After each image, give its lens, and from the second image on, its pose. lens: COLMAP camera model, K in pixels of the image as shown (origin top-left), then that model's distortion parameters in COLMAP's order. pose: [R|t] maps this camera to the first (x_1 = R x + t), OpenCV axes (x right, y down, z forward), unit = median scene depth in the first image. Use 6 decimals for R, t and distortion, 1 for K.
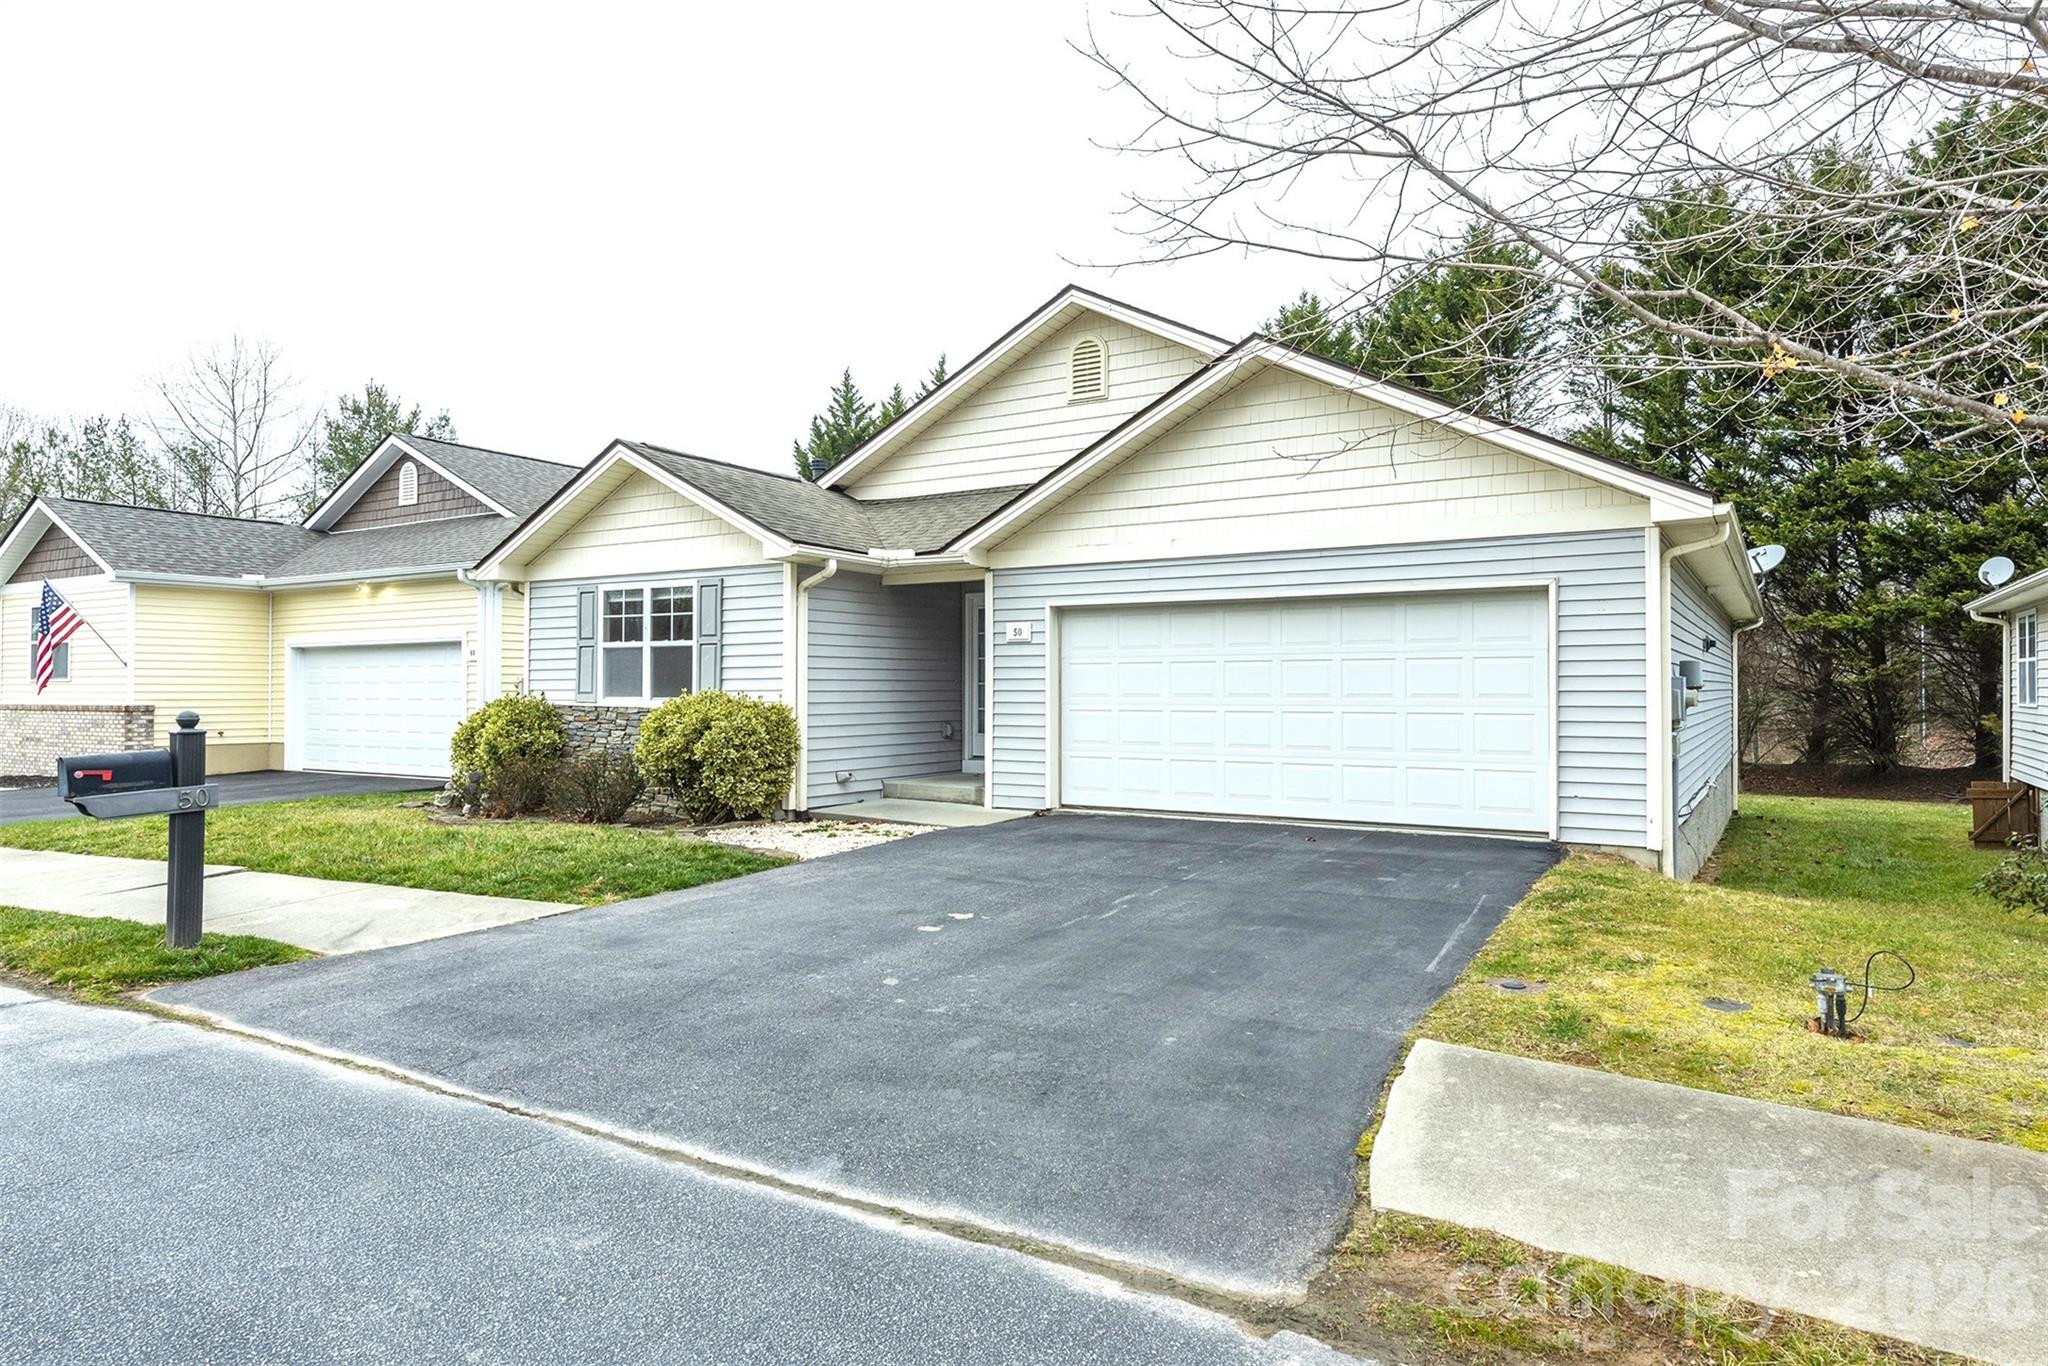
lens RADIAL K [[1209.7, 0, 1024.0], [0, 1209.7, 683.0], [0, 0, 1]] dist [0.015623, -0.002544]
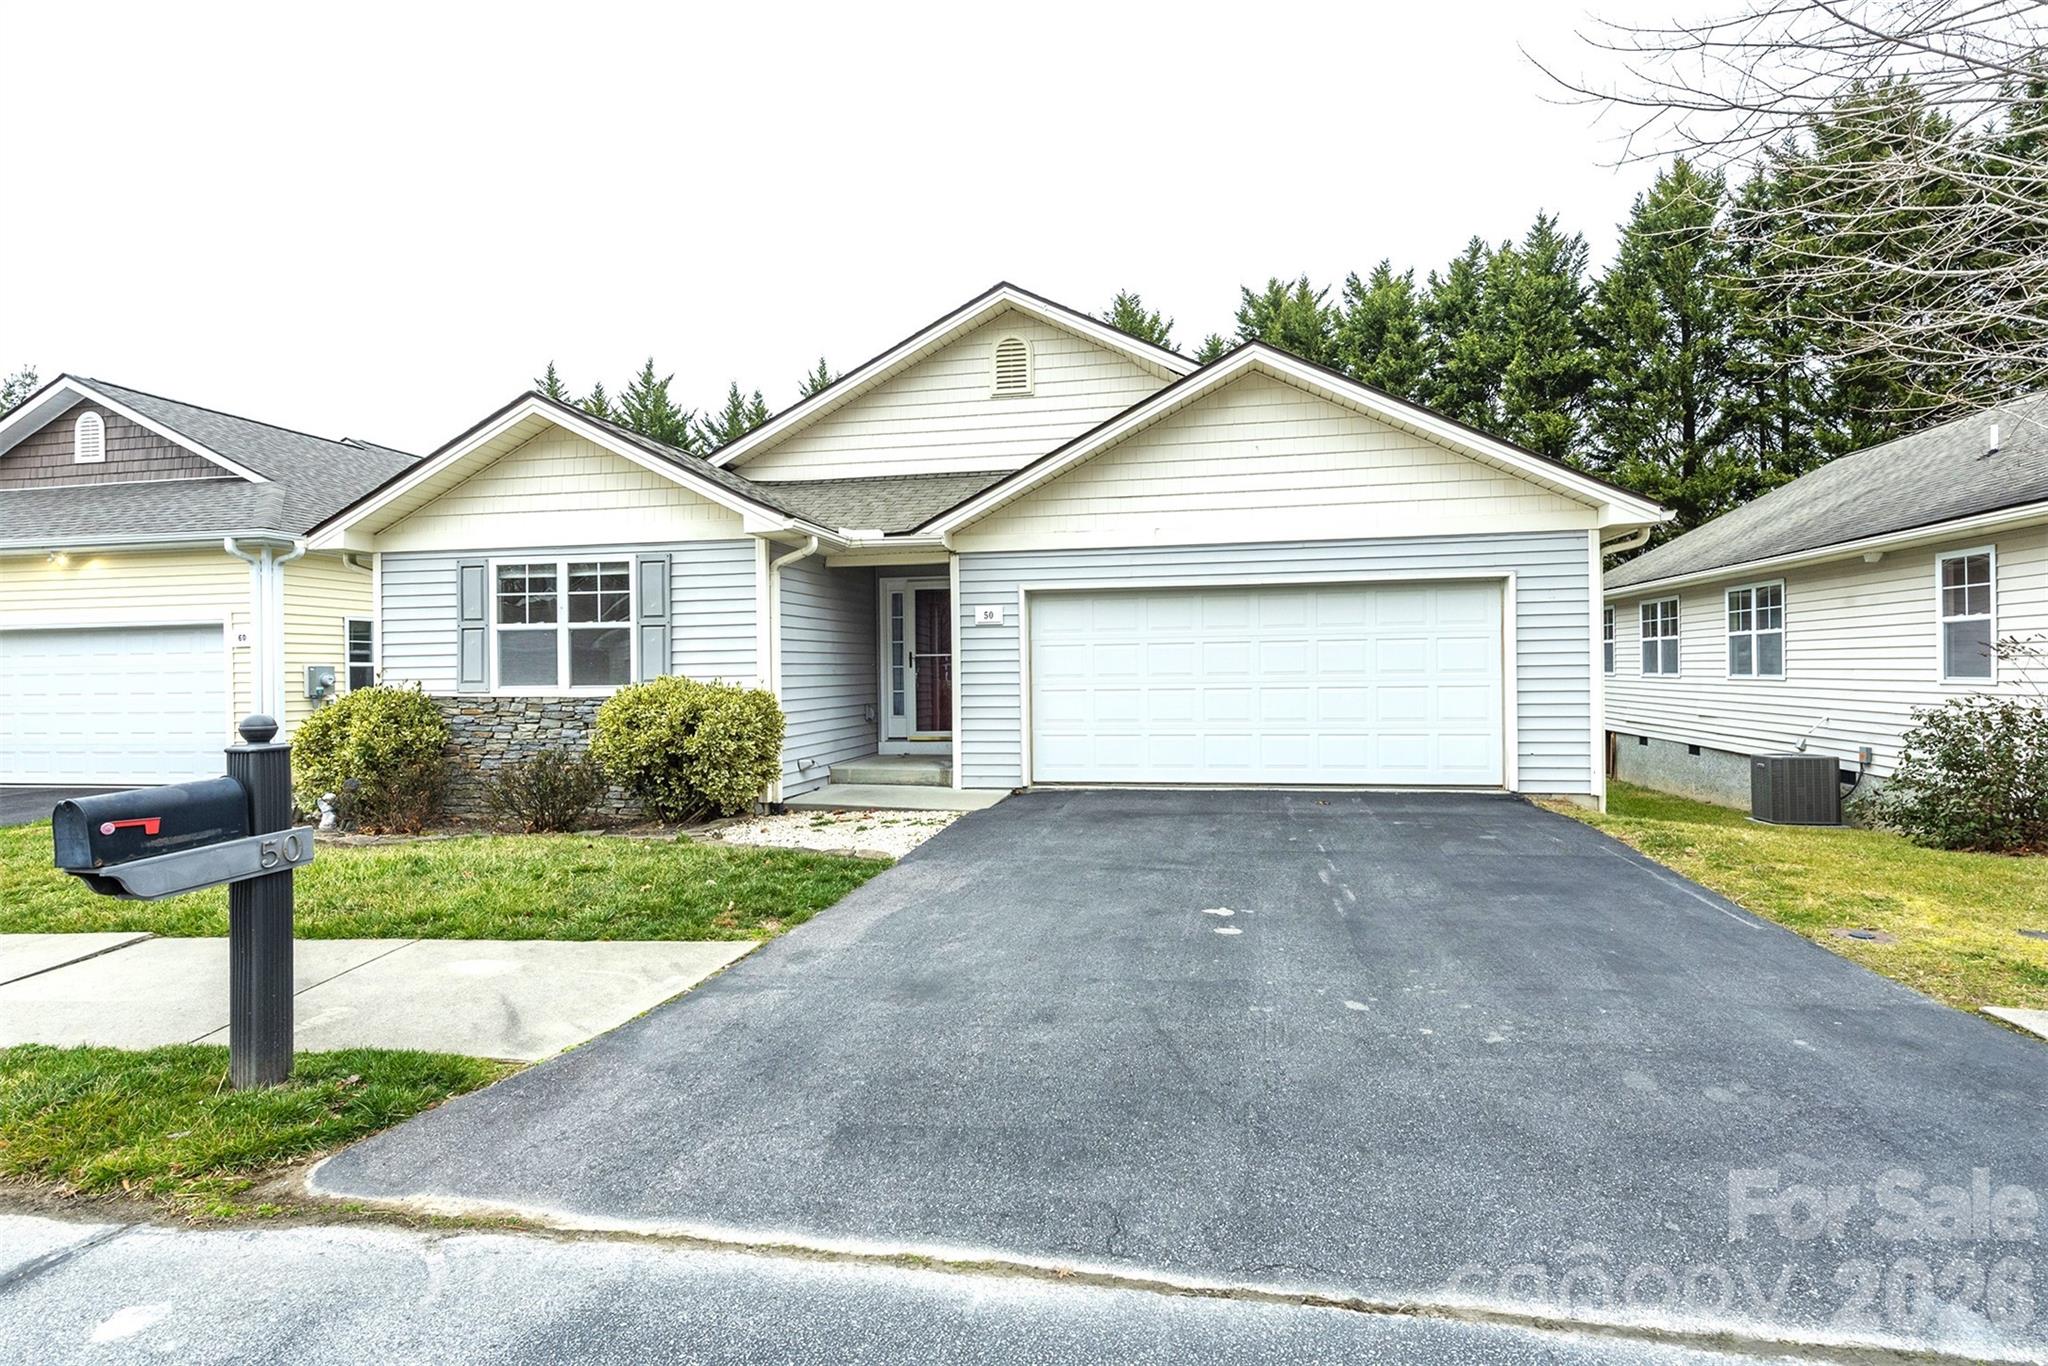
lens RADIAL K [[1006.7, 0, 1033.0], [0, 1006.7, 675.1], [0, 0, 1]] dist [0.016180, -0.006517]
pose [[0.932371, -0.013990, 0.361232, -0.278732], [0.010996, 0.999886, 0.010343, 0.000196], [-0.361336, -0.005671, 0.932419, 0.197071]]
